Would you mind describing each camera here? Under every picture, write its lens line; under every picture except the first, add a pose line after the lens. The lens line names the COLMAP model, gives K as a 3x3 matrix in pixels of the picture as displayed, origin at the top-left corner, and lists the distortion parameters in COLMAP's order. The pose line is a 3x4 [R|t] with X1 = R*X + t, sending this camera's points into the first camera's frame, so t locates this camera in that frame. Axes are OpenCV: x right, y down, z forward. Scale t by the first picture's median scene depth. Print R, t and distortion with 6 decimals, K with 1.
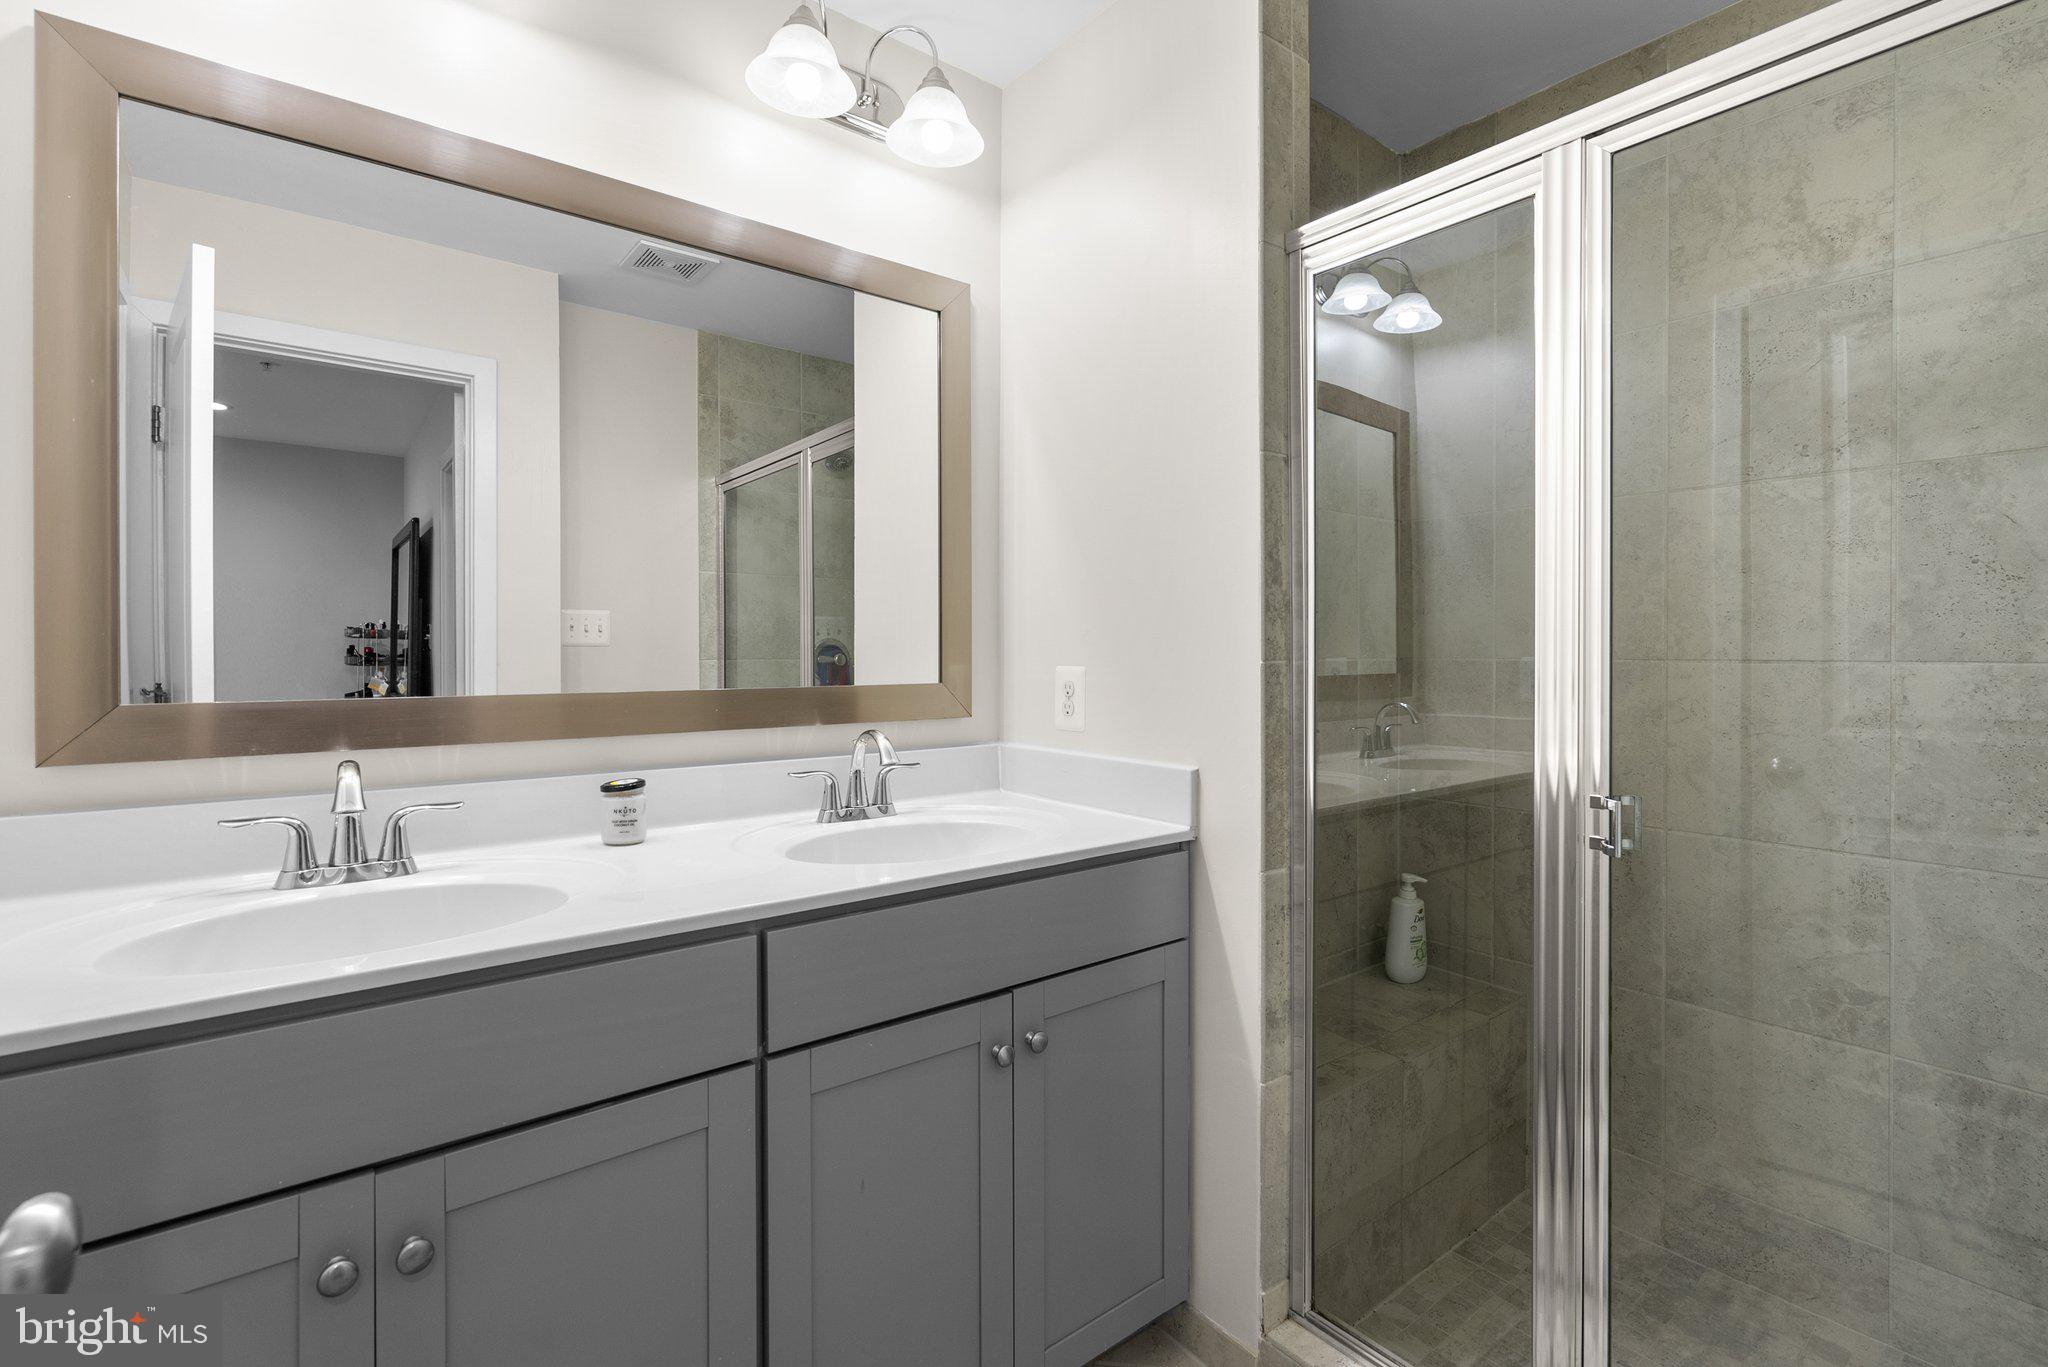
lens RADIAL K [[919.4, 0, 1030.5], [0, 919.4, 660.0], [0, 0, 1]] dist [-0.015776, -0.000218]
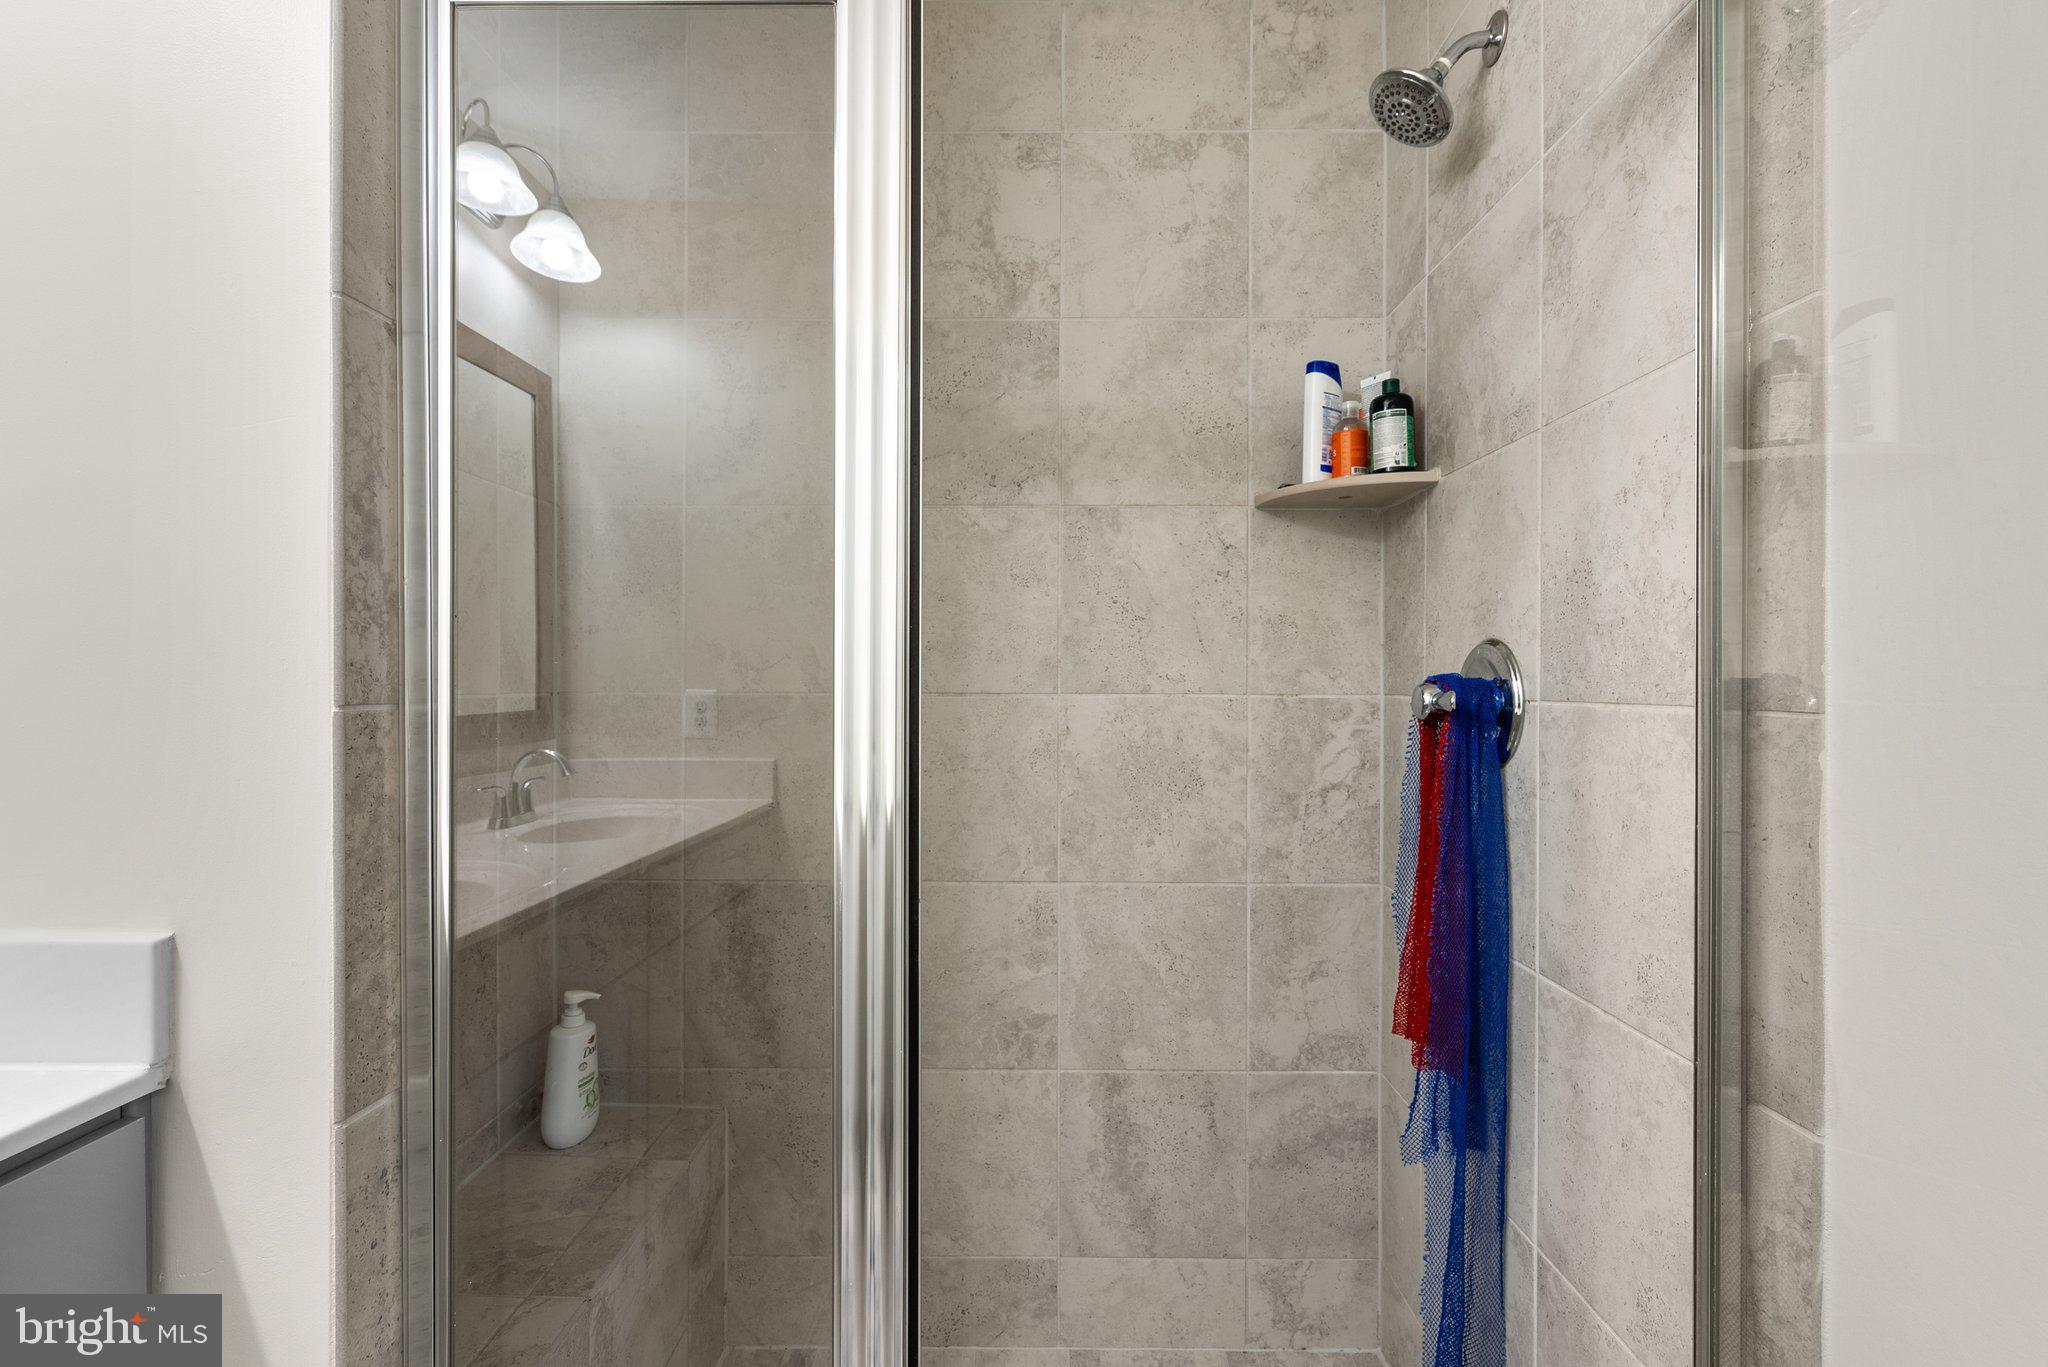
lens RADIAL K [[1010.4, 0, 1073.0], [0, 1010.4, 679.5], [0, 0, 1]] dist [-0.003007, 0.000881]
pose [[0.632567, 0.002271, 0.774503, 0.072055], [0.006319, 0.999947, -0.008093, -0.006430], [-0.774480, 0.010013, 0.632519, 0.308469]]
